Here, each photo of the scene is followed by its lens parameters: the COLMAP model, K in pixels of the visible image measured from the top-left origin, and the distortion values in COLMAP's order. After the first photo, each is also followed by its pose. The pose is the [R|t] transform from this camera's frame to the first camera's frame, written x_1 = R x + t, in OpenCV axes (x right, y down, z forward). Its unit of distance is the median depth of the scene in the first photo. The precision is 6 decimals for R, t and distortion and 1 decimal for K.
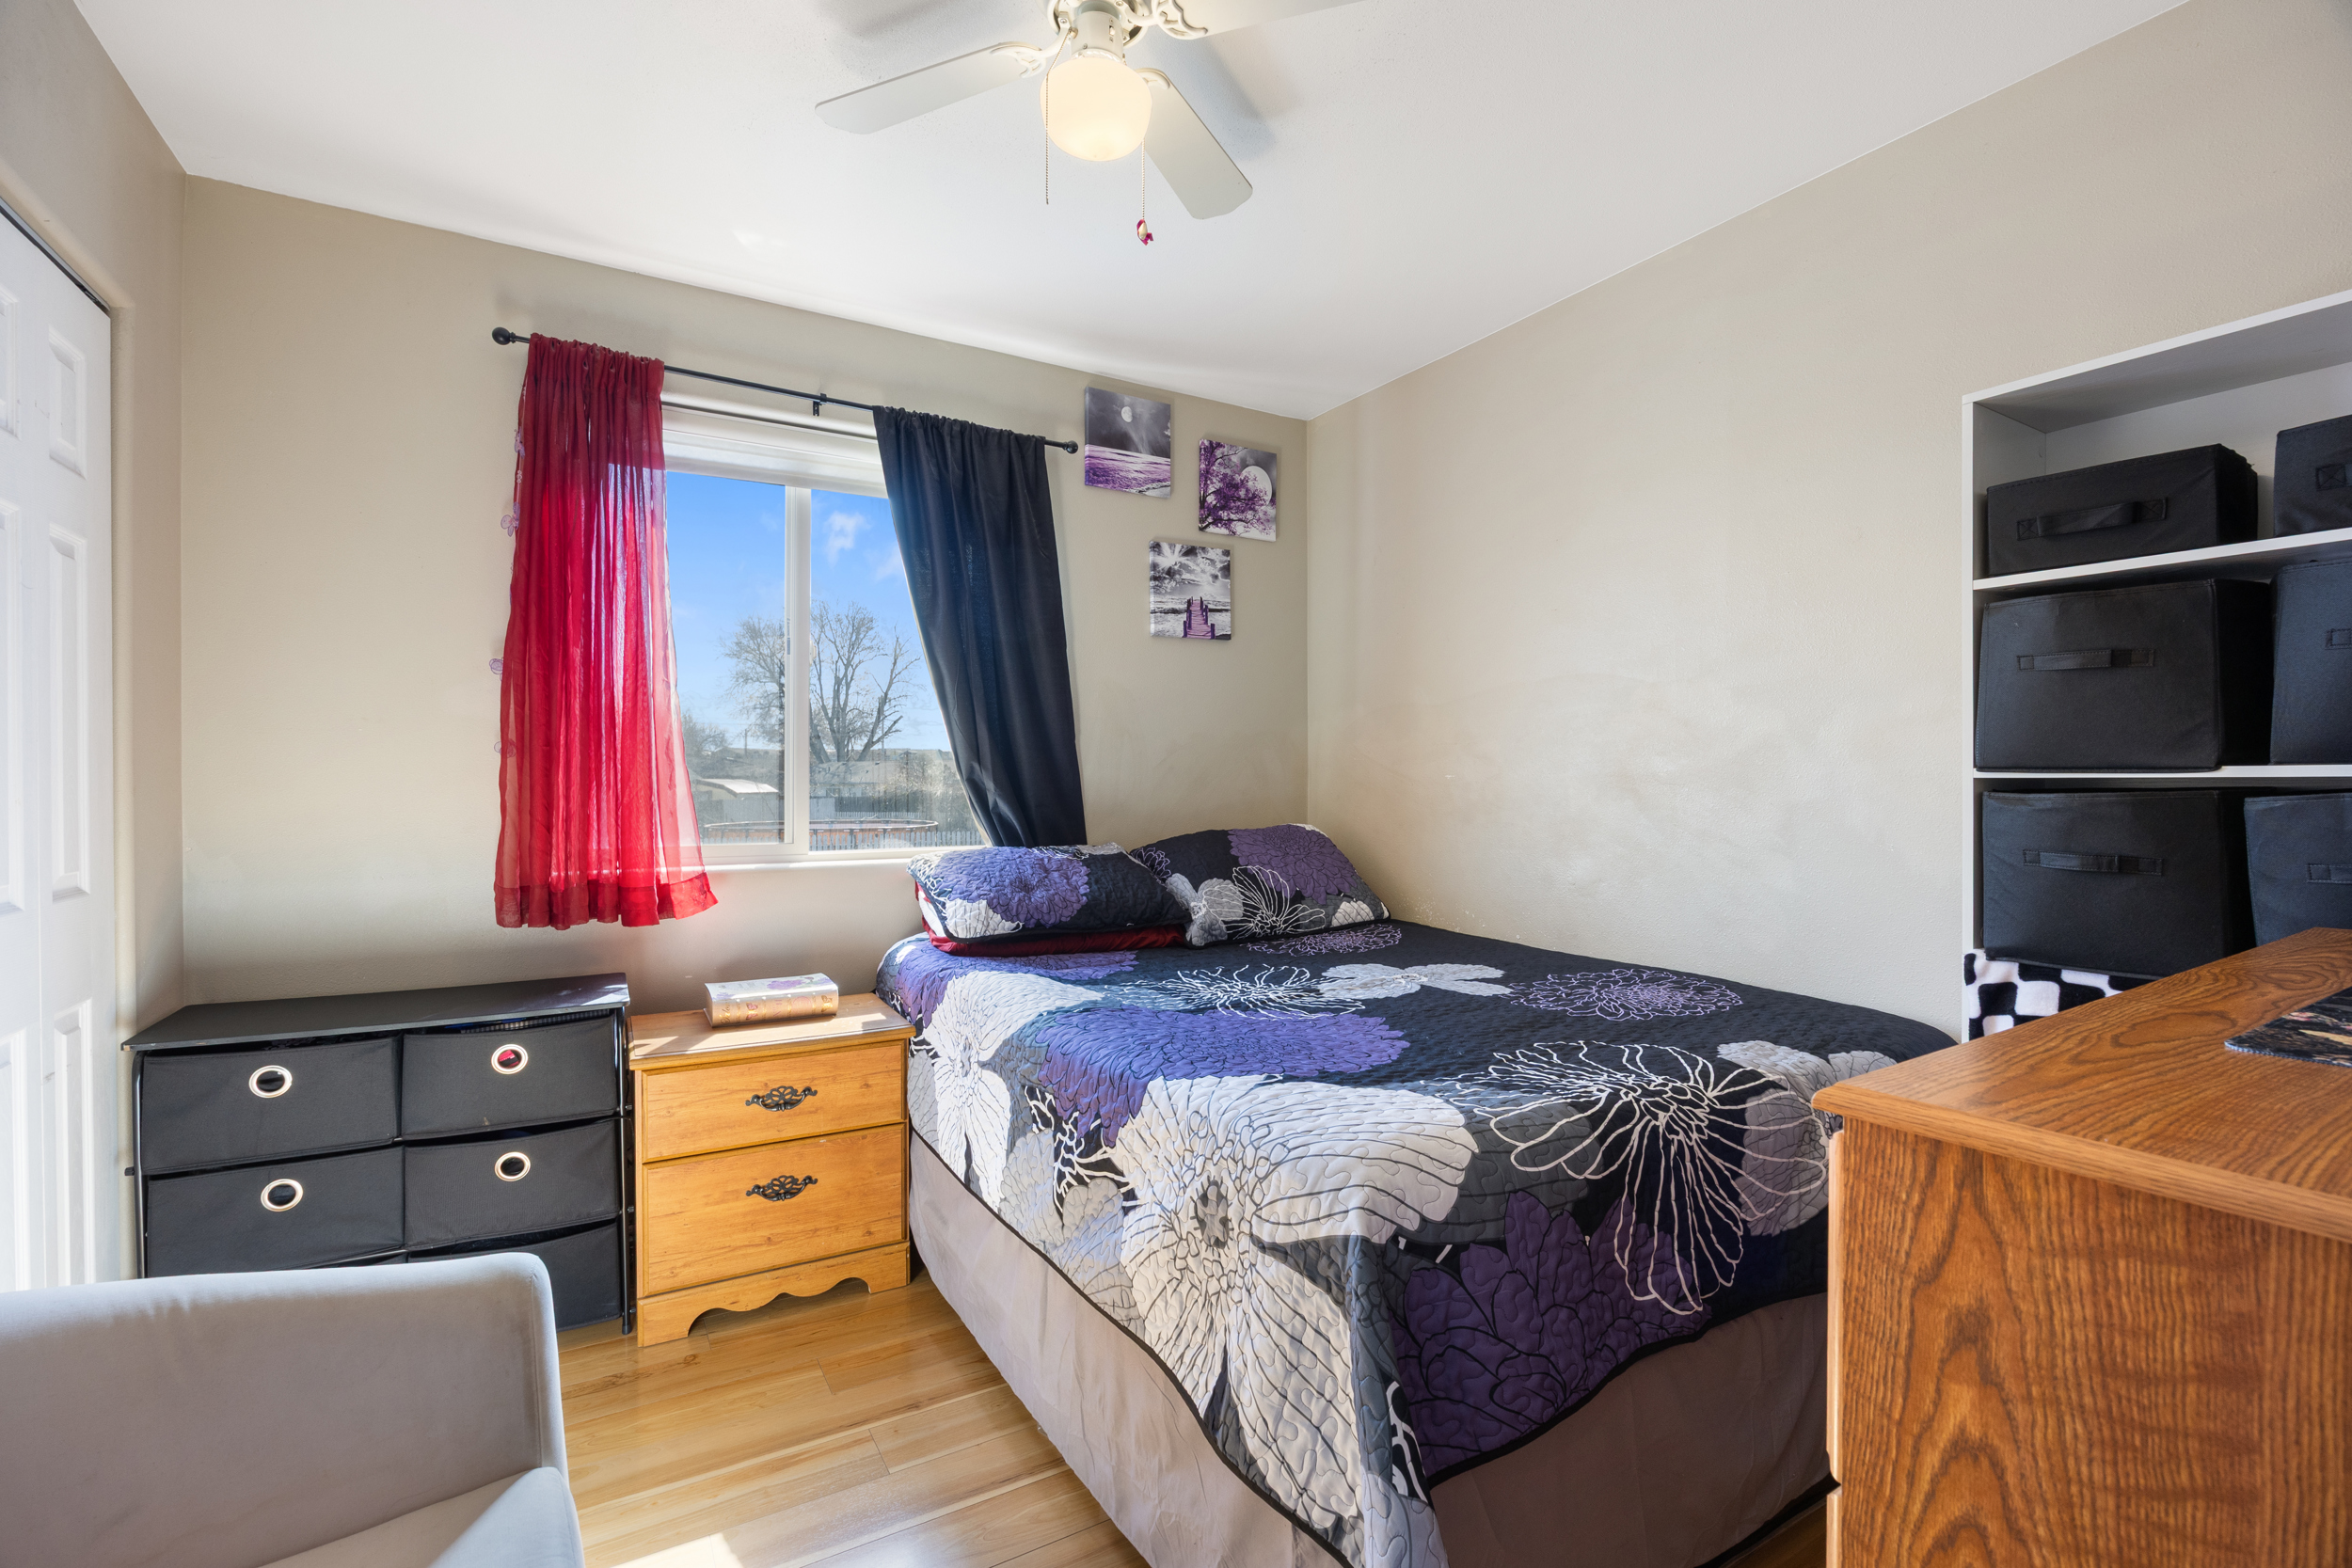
lens RADIAL K [[1026.6, 0, 1183.2], [0, 1026.6, 783.3], [0, 0, 1]] dist [-0.020001, 0.003343]
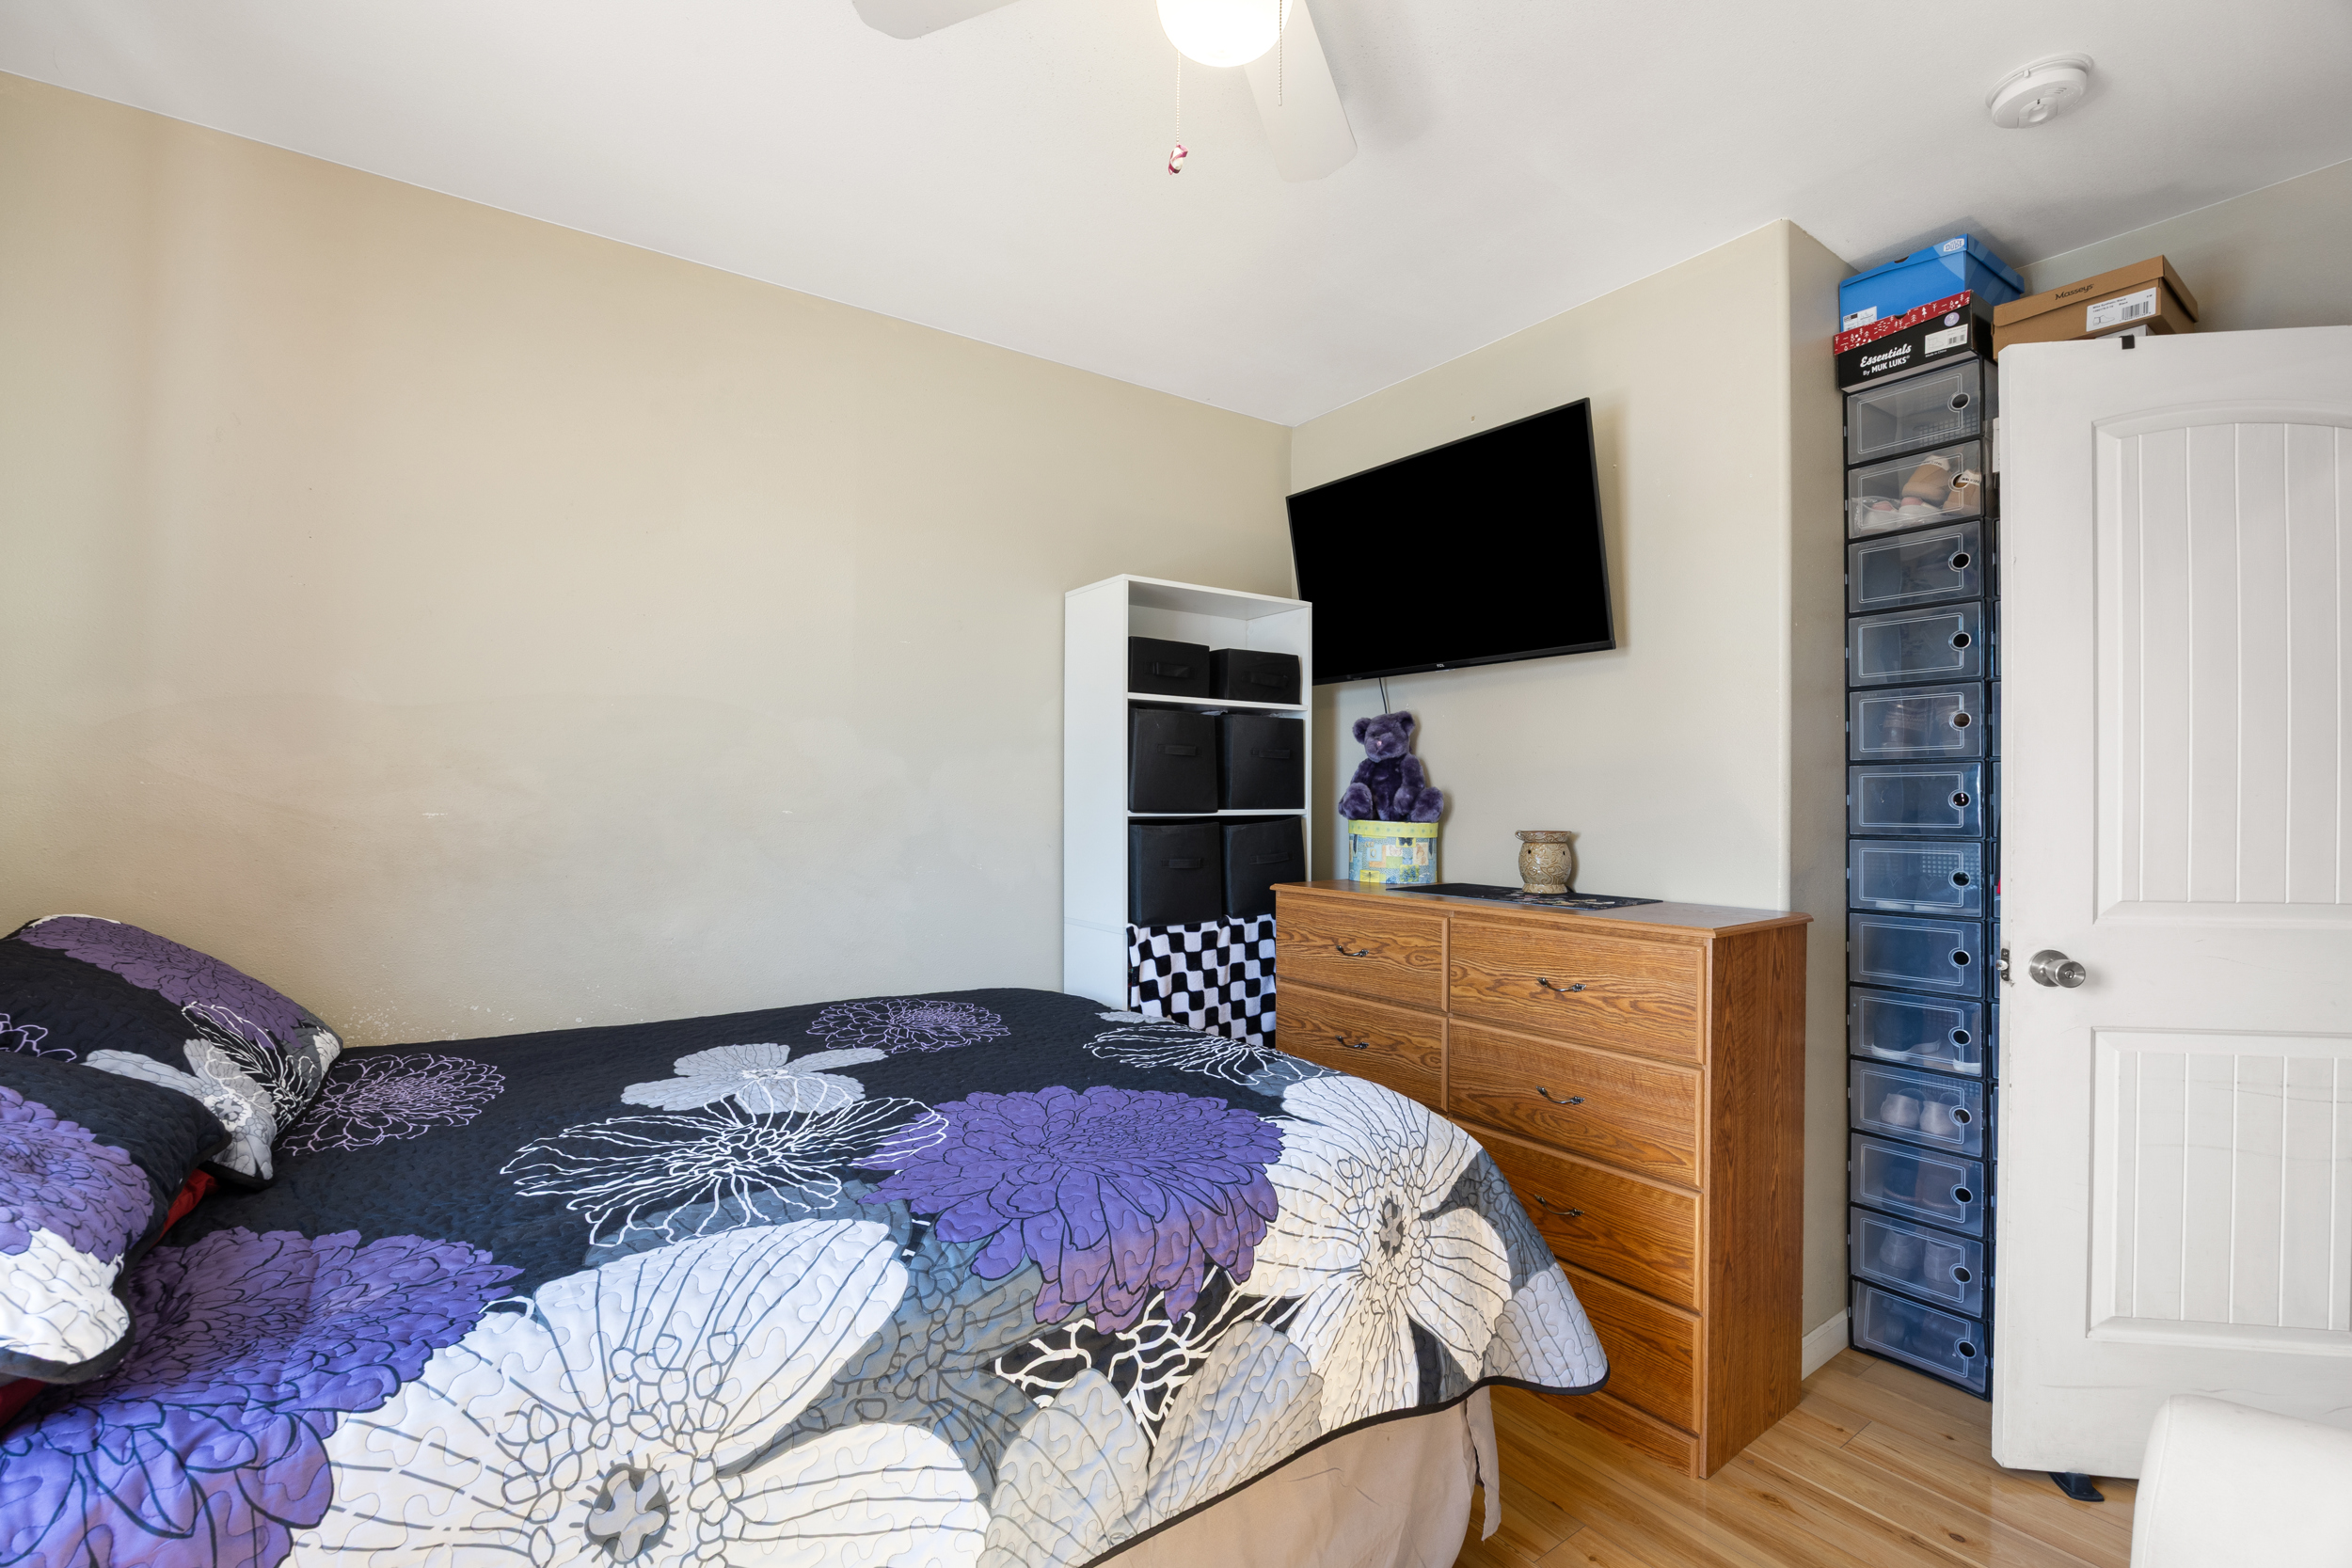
lens RADIAL K [[1026.6, 0, 1185.8], [0, 1026.6, 796.8], [0, 0, 1]] dist [-0.020001, 0.003343]
pose [[-0.082345, 0.002259, 0.996601, -0.882440], [-0.001359, 0.999996, -0.002379, -0.034236], [-0.996603, -0.001550, -0.082342, 1.102978]]
